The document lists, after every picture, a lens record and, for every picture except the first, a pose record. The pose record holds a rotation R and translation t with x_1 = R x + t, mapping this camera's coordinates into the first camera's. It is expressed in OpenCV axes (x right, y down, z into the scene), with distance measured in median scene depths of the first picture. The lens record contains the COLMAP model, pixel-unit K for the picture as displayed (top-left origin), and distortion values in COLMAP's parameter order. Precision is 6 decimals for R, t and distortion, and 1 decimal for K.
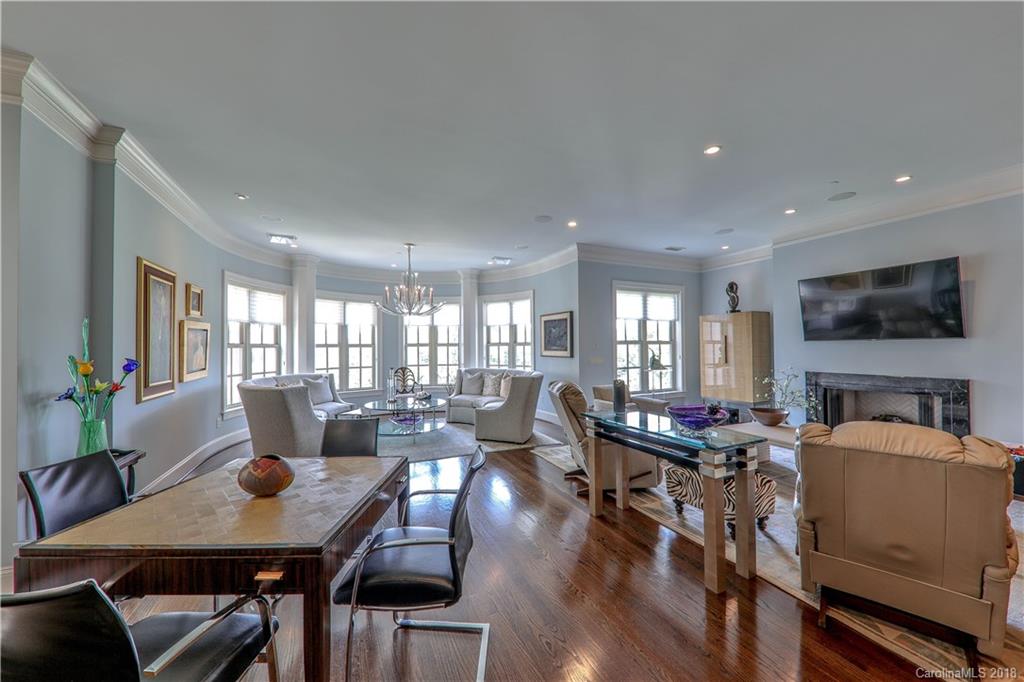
lens RADIAL K [[373.0, 0, 513.3], [0, 373.0, 341.8], [0, 0, 1]] dist [0.005980, -0.004155]
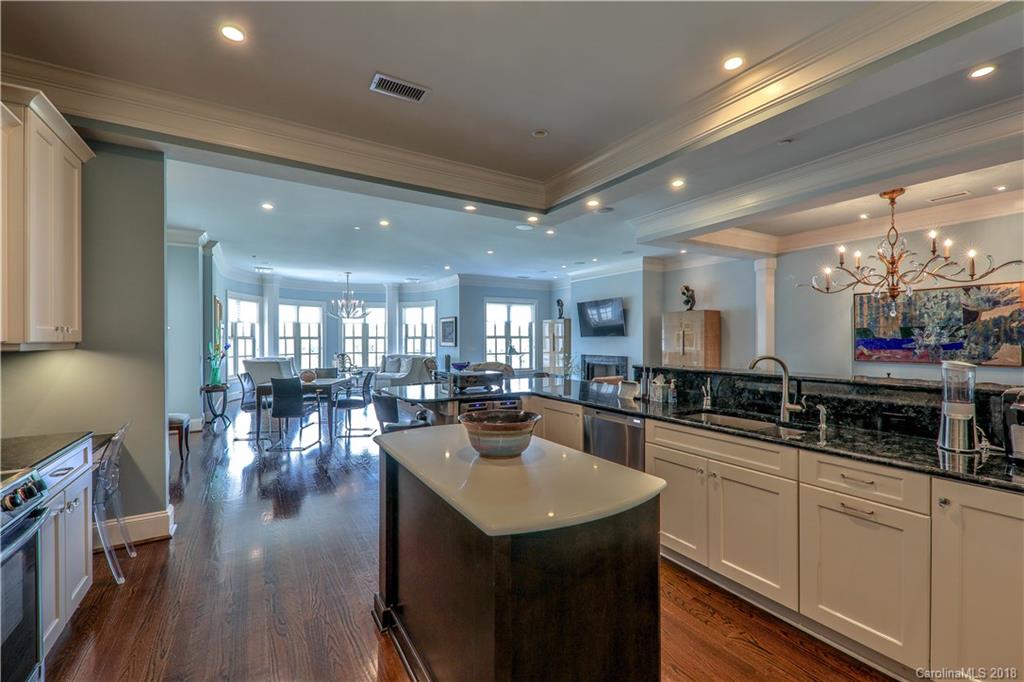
lens RADIAL K [[425.5, 0, 512.8], [0, 425.5, 341.8], [0, 0, 1]] dist [0.009591, -0.004898]
pose [[0.994170, 0.005152, 0.107704, 0.185585], [-0.007090, 0.999819, 0.017627, -0.010040], [-0.107594, -0.018287, 0.994027, -0.727571]]
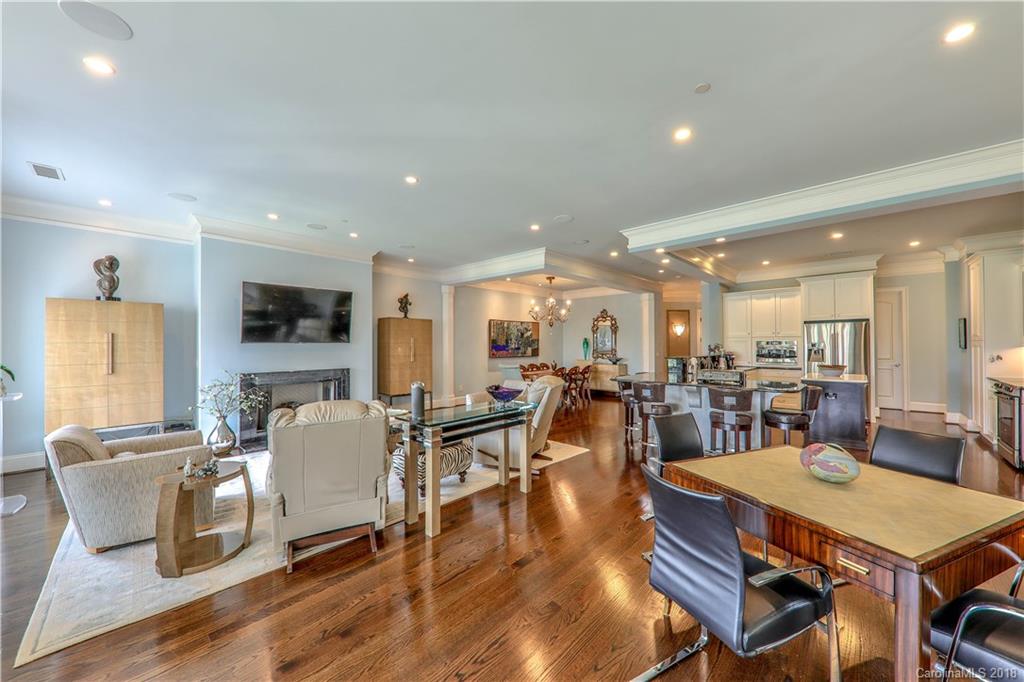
lens RADIAL K [[373.0, 0, 513.0], [0, 373.0, 341.5], [0, 0, 1]] dist [0.005980, -0.004155]
pose [[-0.373800, 0.017293, 0.927348, -0.309787], [-0.004176, 0.999785, -0.020327, 0.008474], [-0.927500, -0.011471, -0.373647, 0.532395]]
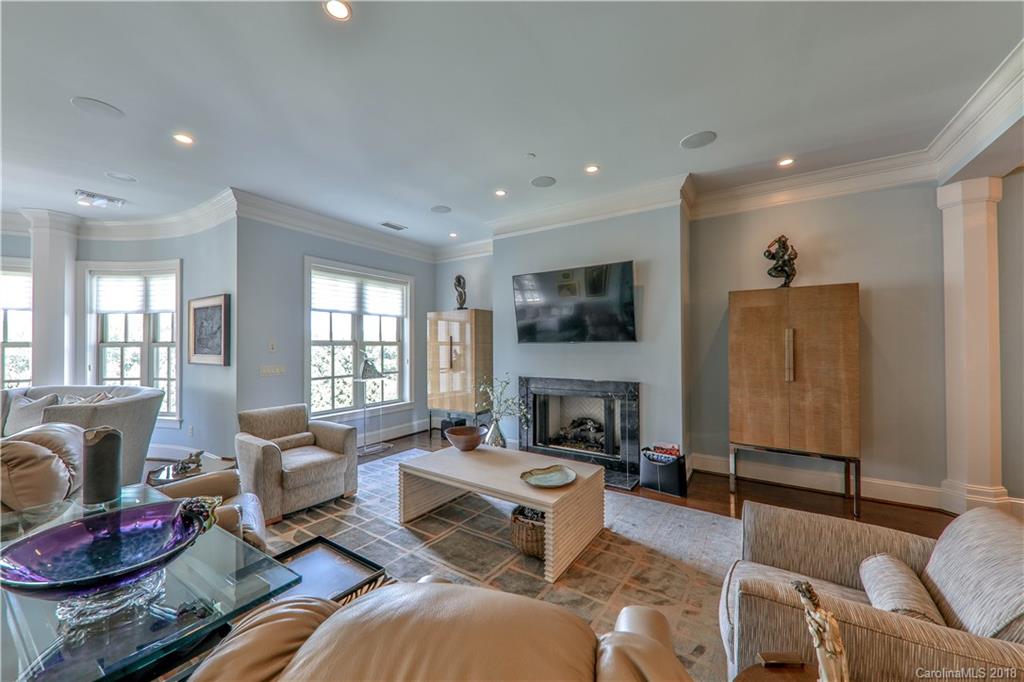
lens RADIAL K [[373.0, 0, 513.7], [0, 373.0, 342.7], [0, 0, 1]] dist [0.005980, -0.004155]
pose [[0.850938, 0.008212, 0.525202, 0.220222], [-0.009082, 0.999958, -0.000922, -0.001907], [-0.525188, -0.003986, 0.850977, 0.173562]]
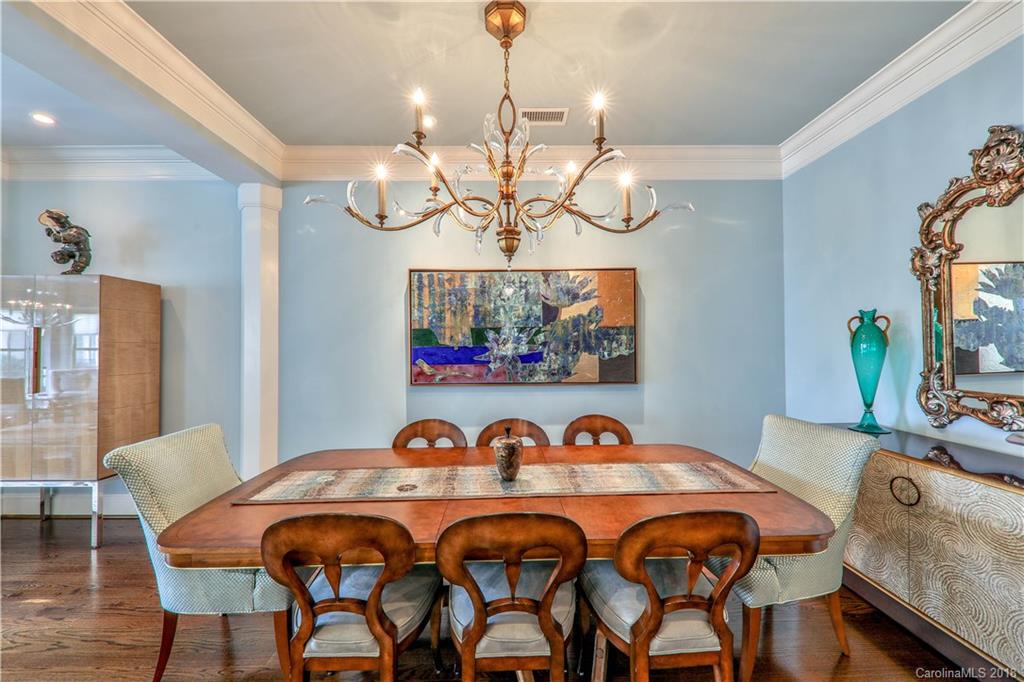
lens RADIAL K [[373.0, 0, 513.4], [0, 373.0, 340.1], [0, 0, 1]] dist [0.005980, -0.004155]
pose [[0.411232, 0.021078, 0.911287, 0.636646], [-0.007374, 0.999777, -0.019797, -0.006040], [-0.911501, 0.001422, 0.411296, -0.210107]]
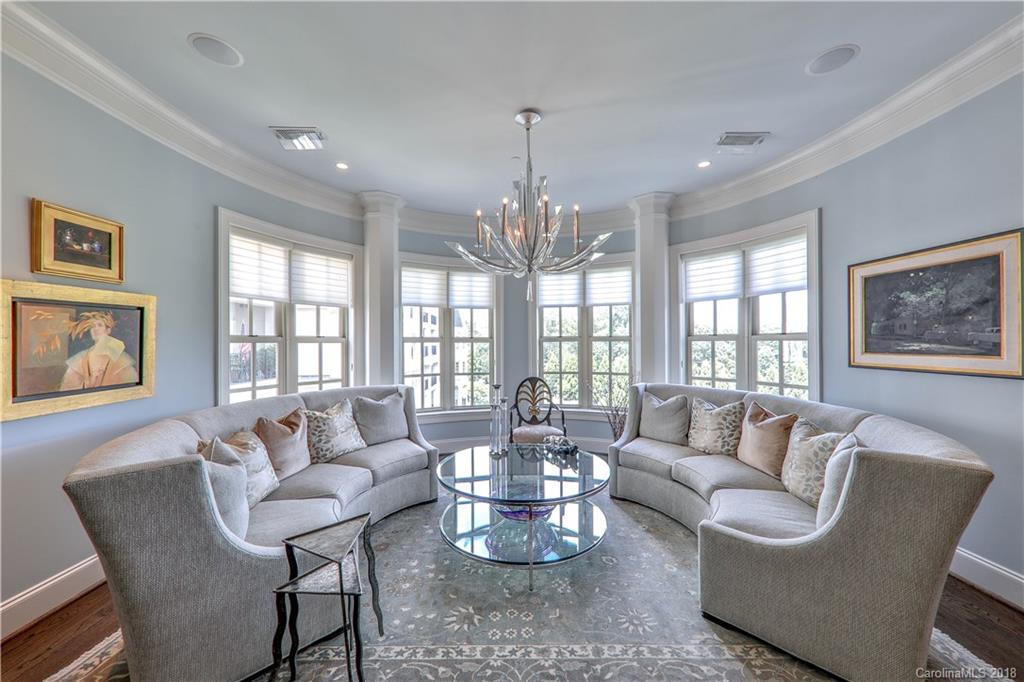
lens RADIAL K [[373.0, 0, 513.2], [0, 373.0, 340.5], [0, 0, 1]] dist [0.005980, -0.004155]
pose [[0.916801, 0.002802, -0.399335, -0.102106], [0.001539, 0.999943, 0.010549, 0.005513], [0.399342, -0.010286, 0.916744, 0.508732]]
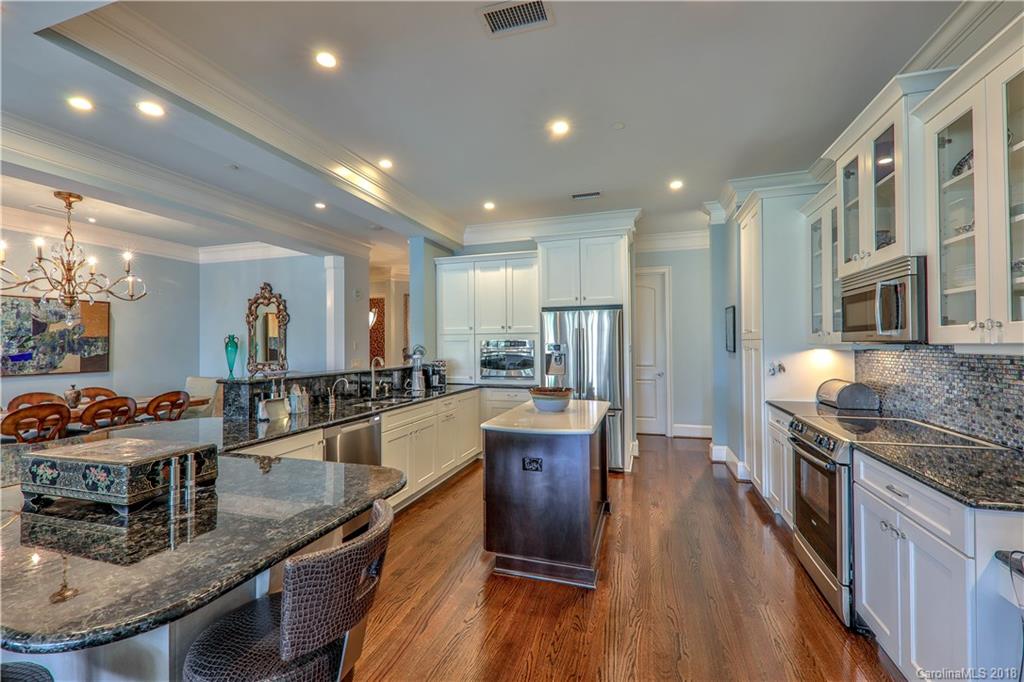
lens RADIAL K [[425.5, 0, 515.2], [0, 425.5, 340.6], [0, 0, 1]] dist [0.009591, -0.004898]
pose [[-0.739930, 0.020419, 0.672374, -0.085358], [0.005324, 0.999686, -0.024500, -0.000220], [-0.672663, -0.014548, -0.739806, -0.070441]]
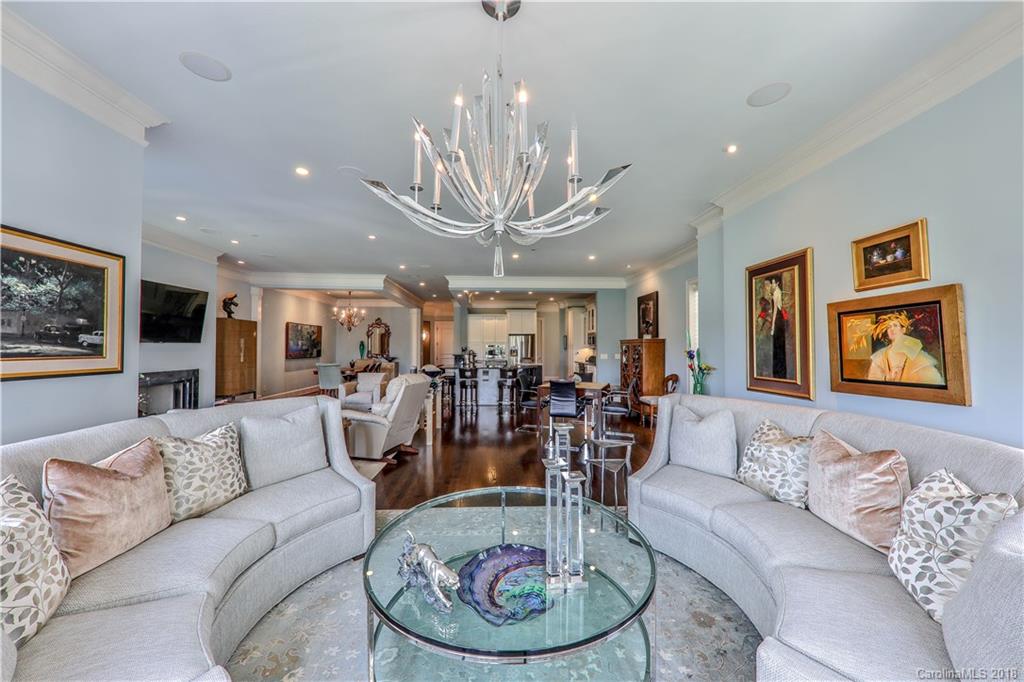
lens RADIAL K [[373.0, 0, 513.0], [0, 373.0, 341.9], [0, 0, 1]] dist [0.005980, -0.004155]
pose [[-0.928938, 0.012871, 0.370012, -0.350578], [0.002408, 0.999584, -0.028724, 0.019731], [-0.370228, -0.025792, -0.928583, 1.119078]]
